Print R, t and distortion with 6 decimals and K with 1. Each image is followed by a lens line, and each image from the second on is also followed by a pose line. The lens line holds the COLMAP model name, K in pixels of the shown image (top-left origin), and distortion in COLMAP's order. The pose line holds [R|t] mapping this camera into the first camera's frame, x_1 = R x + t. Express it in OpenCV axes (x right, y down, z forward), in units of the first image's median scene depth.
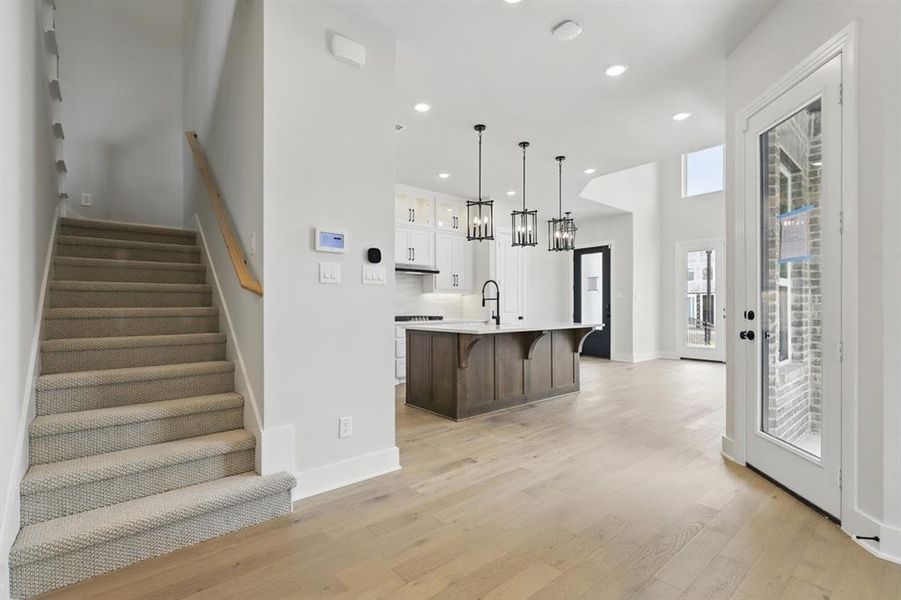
lens RADIAL K [[409.8, 0, 450.9], [0, 409.8, 305.5], [0, 0, 1]] dist [-0.005069, -0.000330]
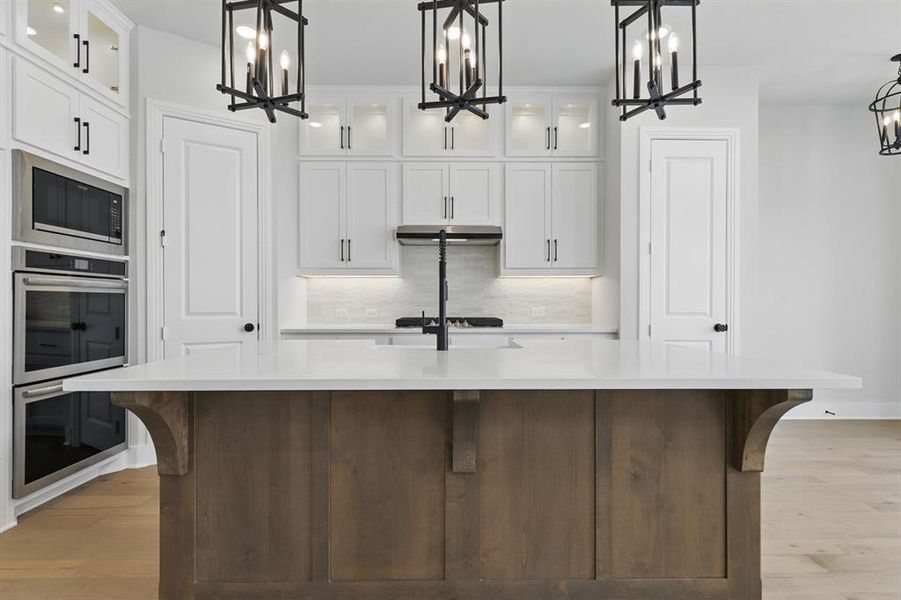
lens RADIAL K [[433.1, 0, 450.6], [0, 433.1, 303.0], [0, 0, 1]] dist [0.001928, 0.000322]
pose [[0.770702, 0.004756, -0.637178, 0.350660], [-0.000466, 0.999976, 0.006901, 0.001878], [0.637196, -0.005021, 0.770686, 0.673150]]
